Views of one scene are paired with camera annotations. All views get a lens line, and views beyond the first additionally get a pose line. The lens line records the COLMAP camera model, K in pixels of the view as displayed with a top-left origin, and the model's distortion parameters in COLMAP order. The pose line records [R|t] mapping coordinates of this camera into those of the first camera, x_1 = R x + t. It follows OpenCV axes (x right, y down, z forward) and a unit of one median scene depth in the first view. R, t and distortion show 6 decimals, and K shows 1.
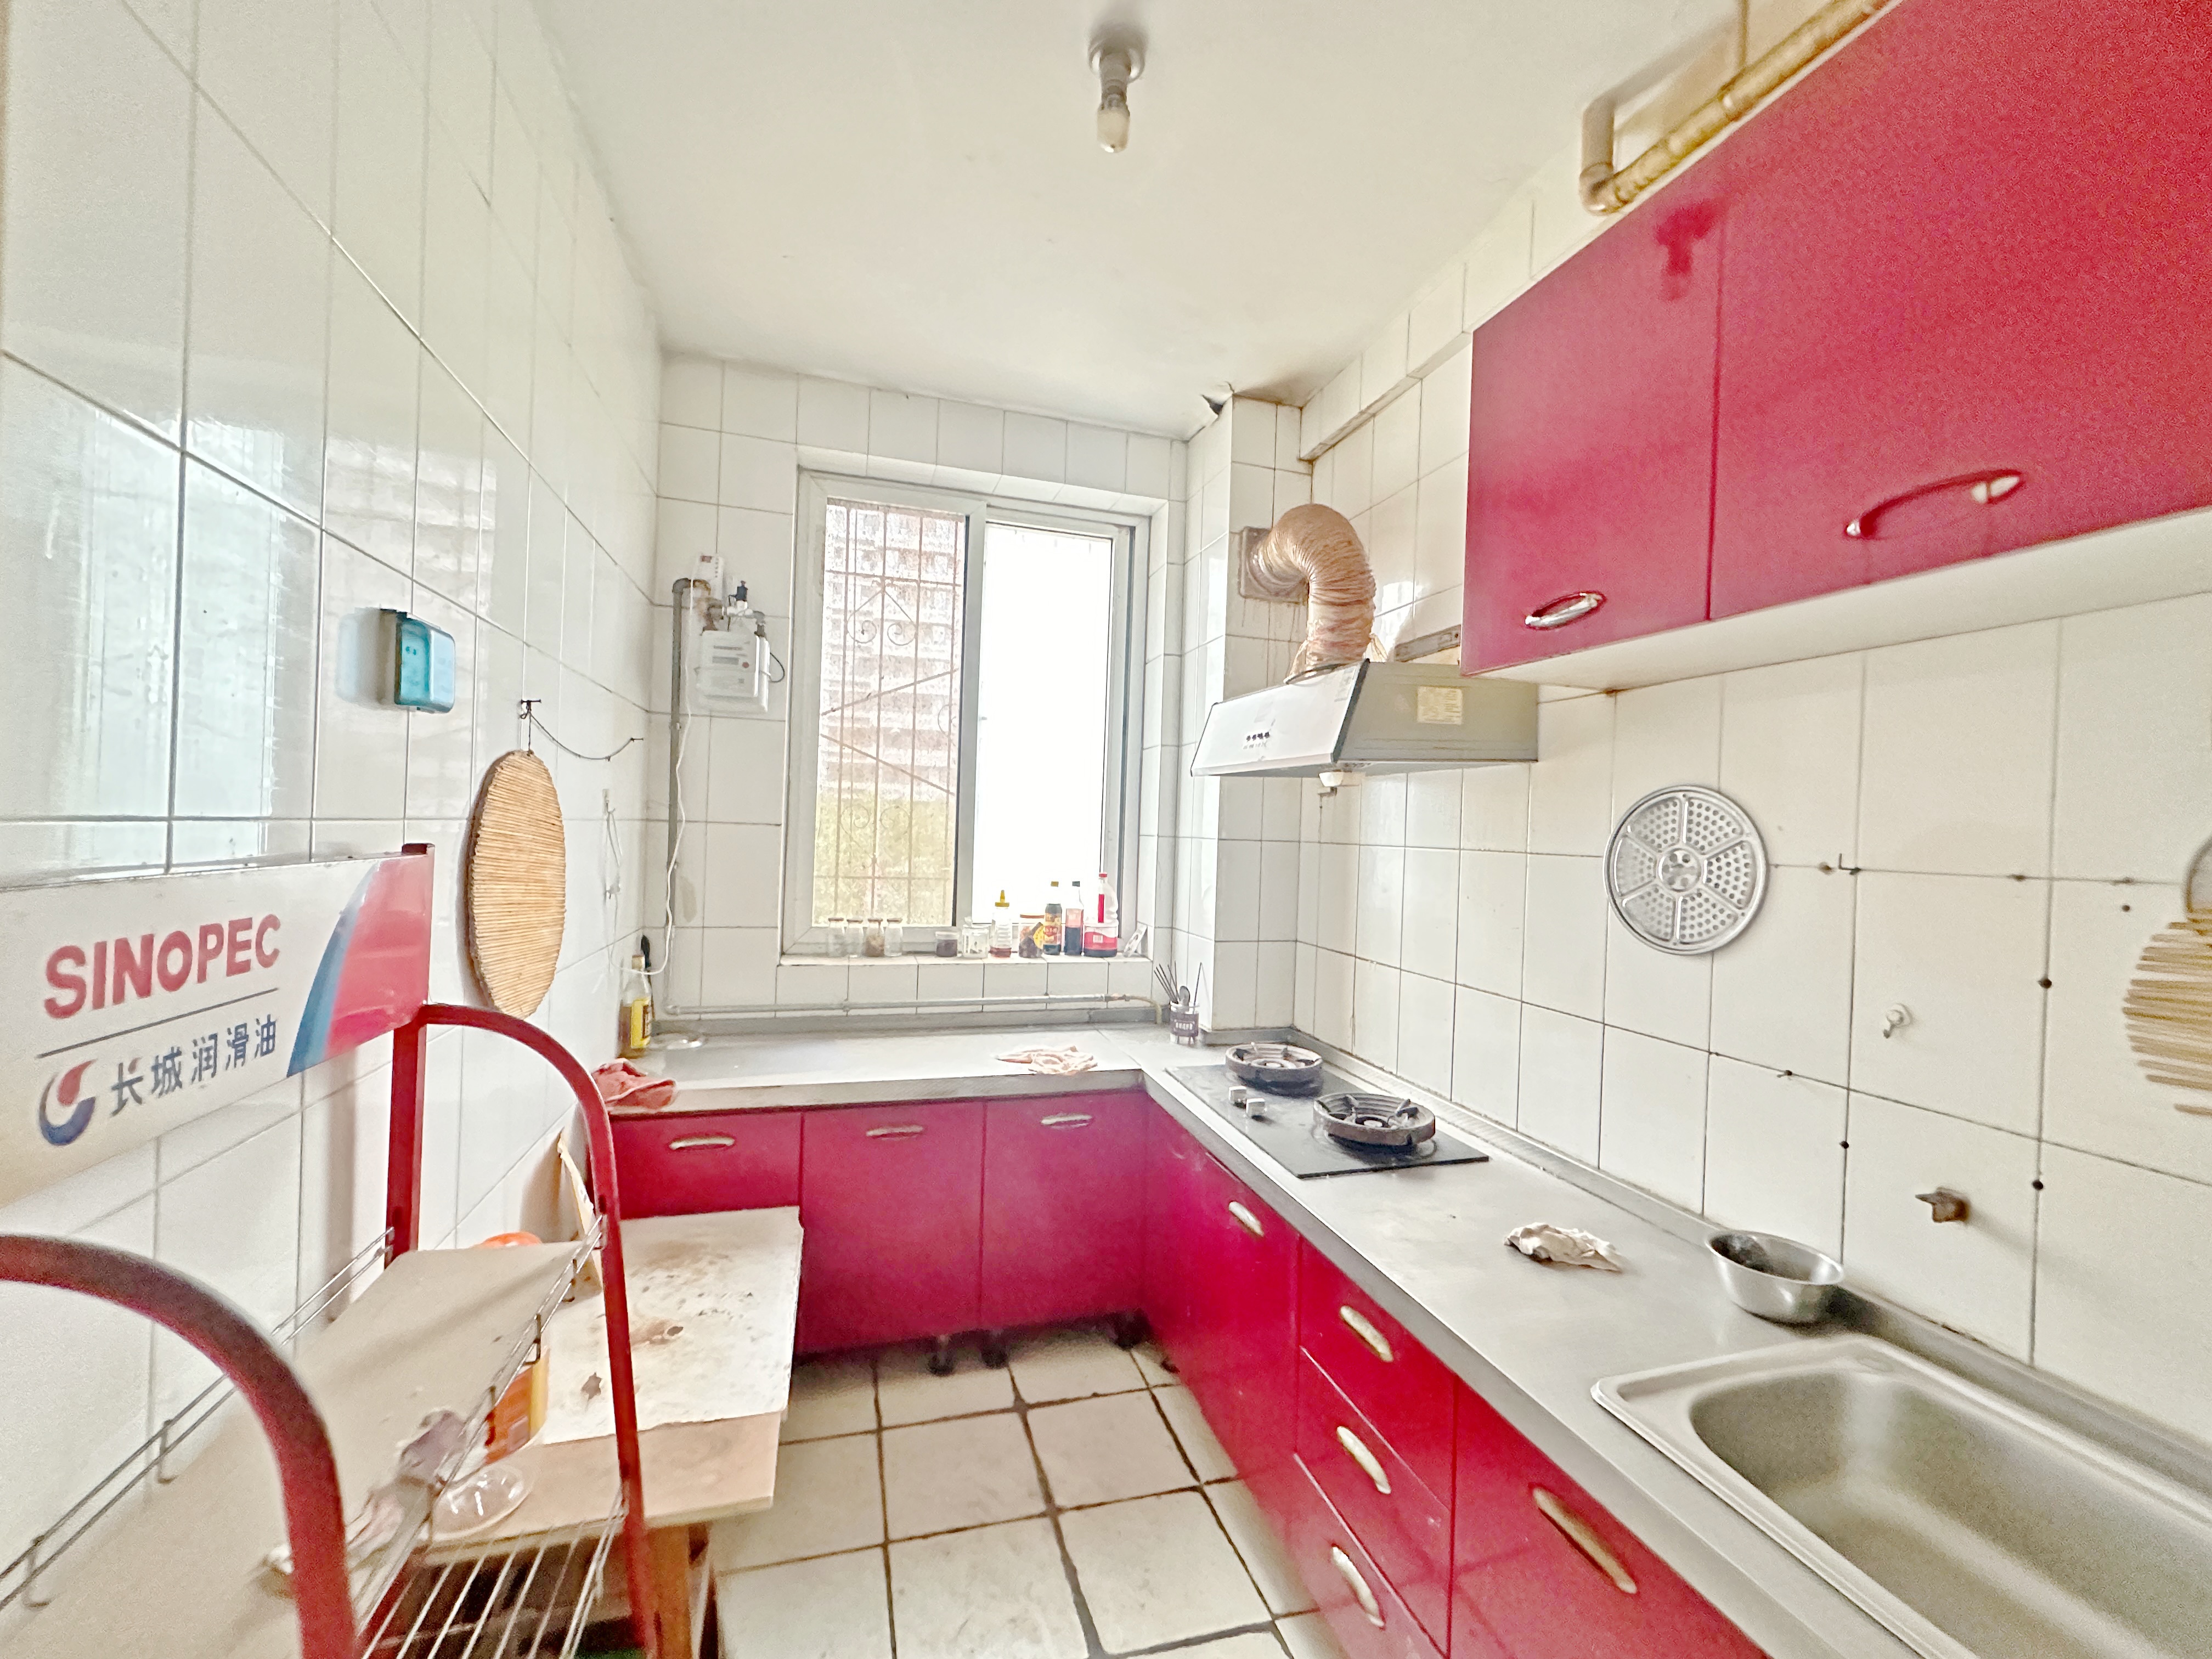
lens RADIAL K [[883.7, 0, 1101.8], [0, 883.7, 828.3], [0, 0, 1]] dist [0.001313, 0.000023]
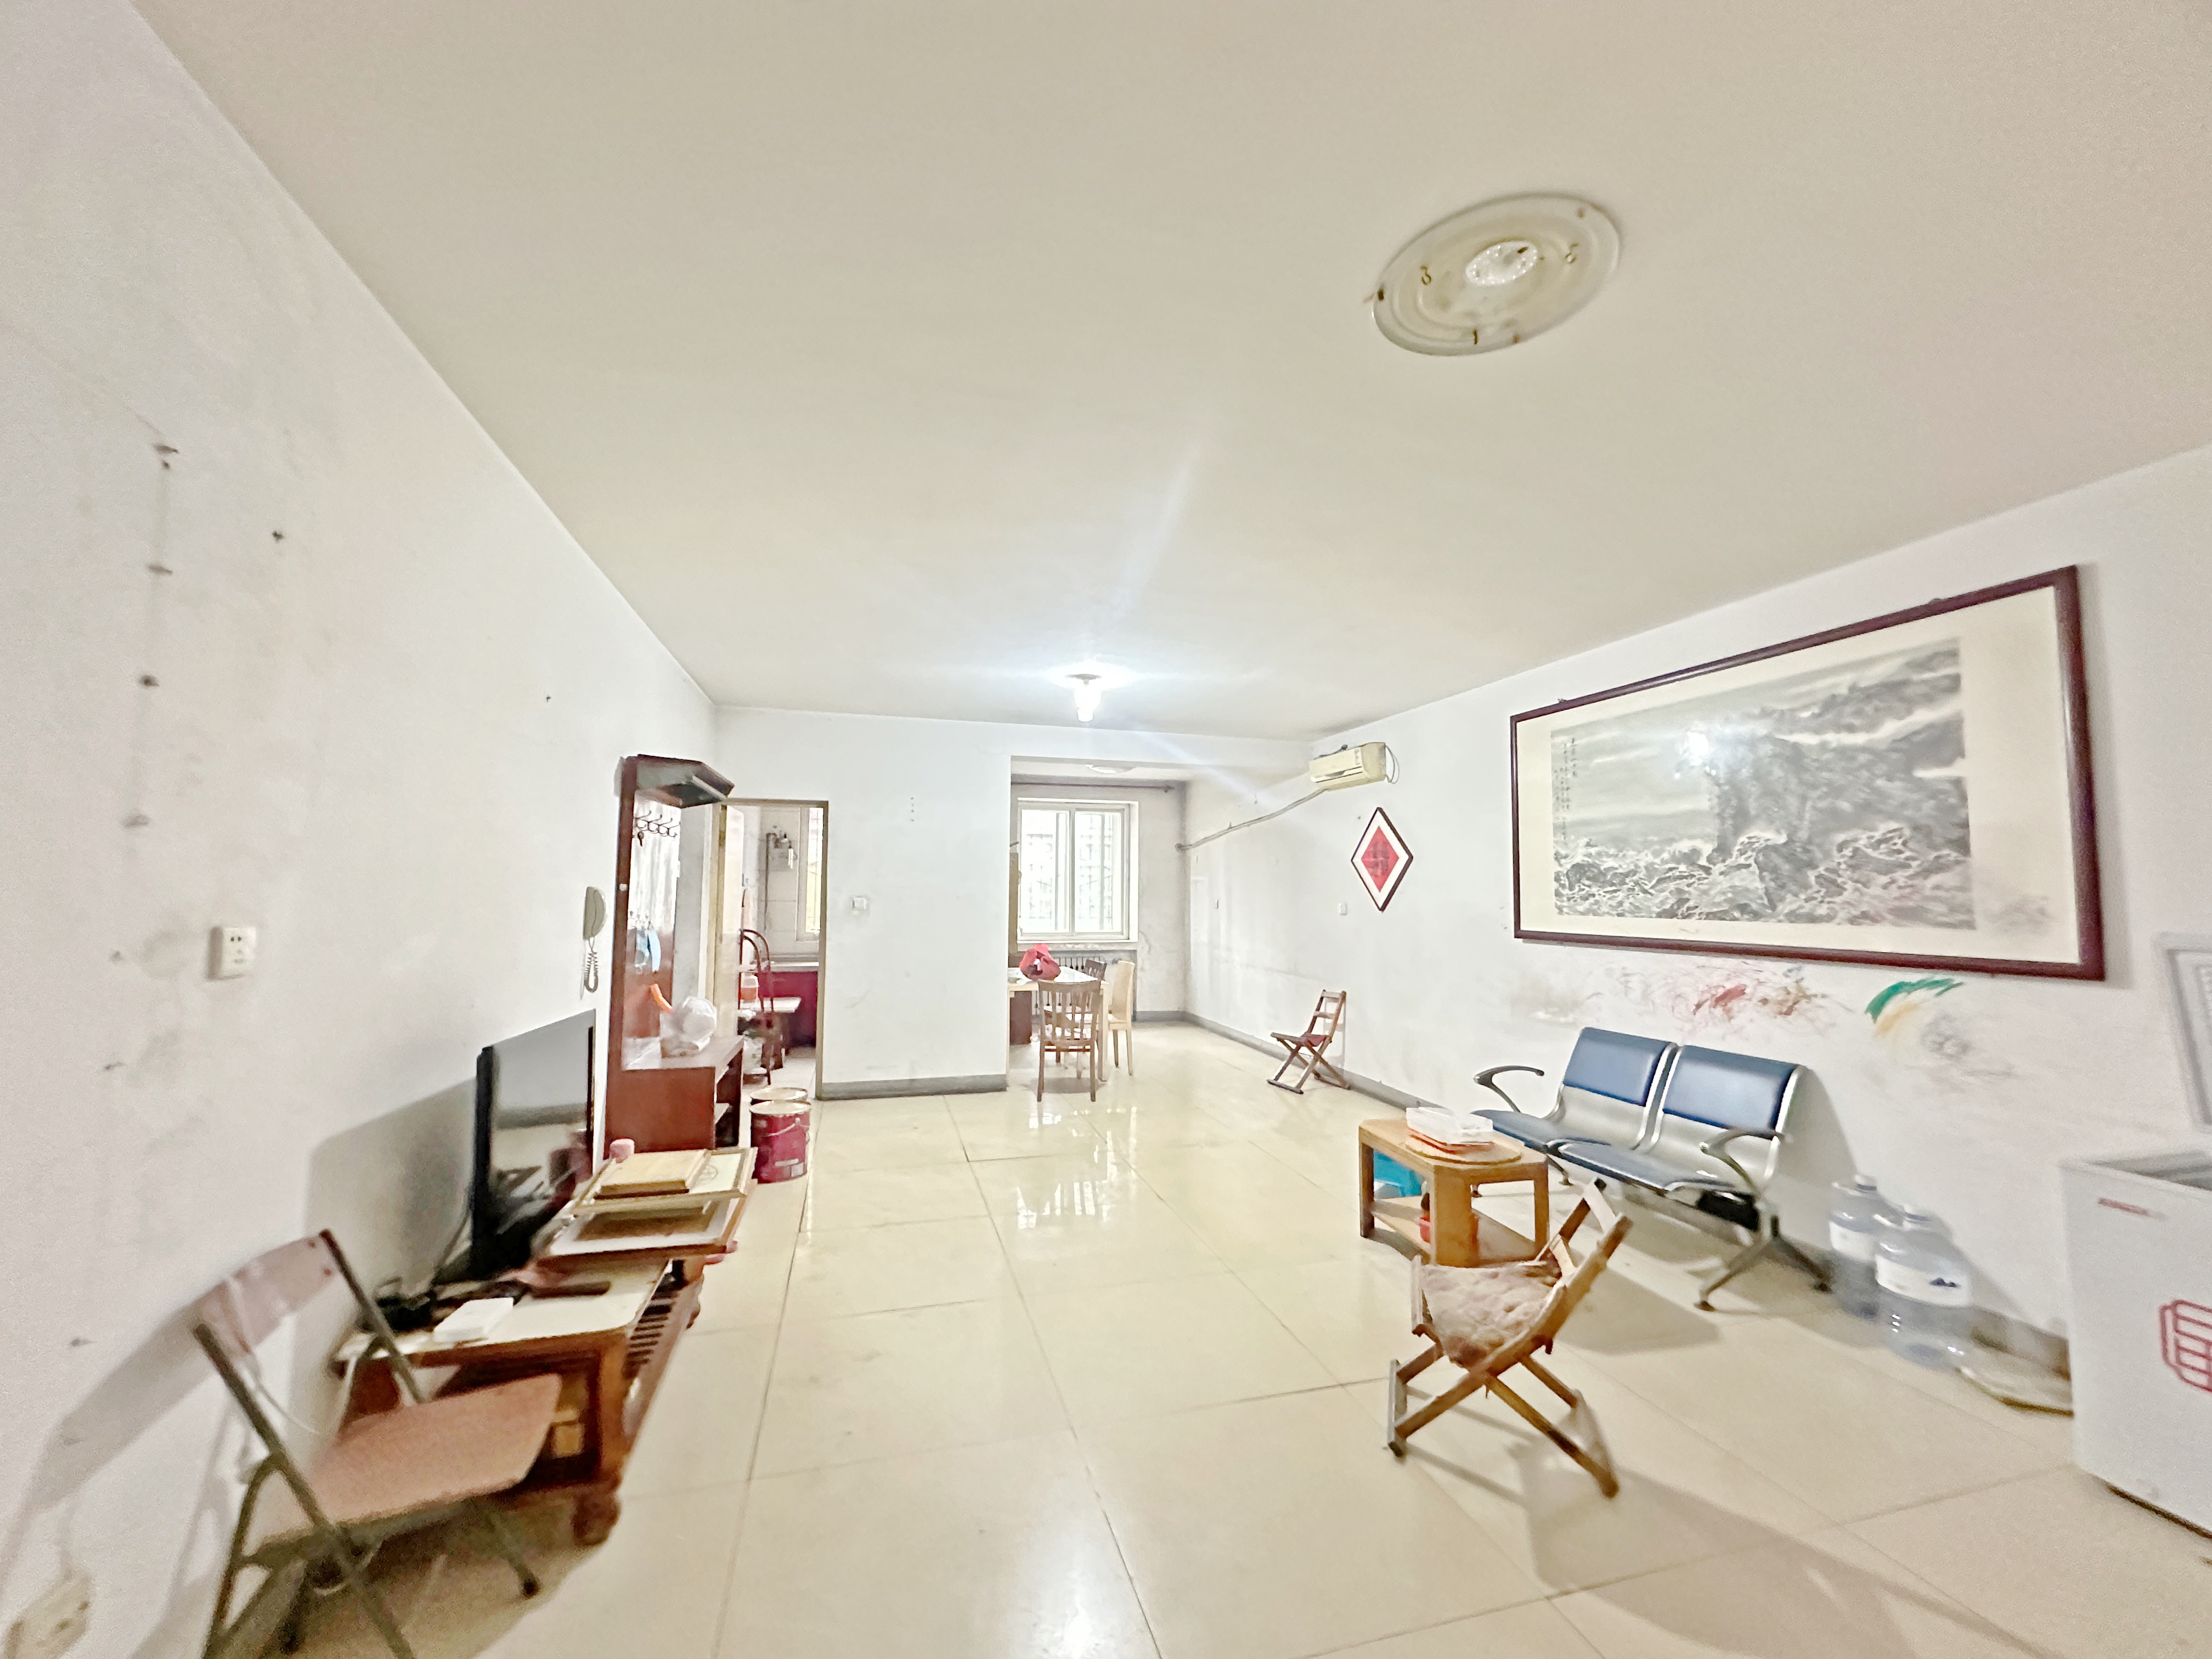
lens RADIAL K [[883.7, 0, 1112.5], [0, 883.7, 831.8], [0, 0, 1]] dist [0.001313, 0.000023]
pose [[0.999330, -0.032296, -0.017213, 0.992491], [0.030962, 0.996866, -0.072798, 0.018556], [0.019511, 0.072217, 0.997198, -2.577878]]
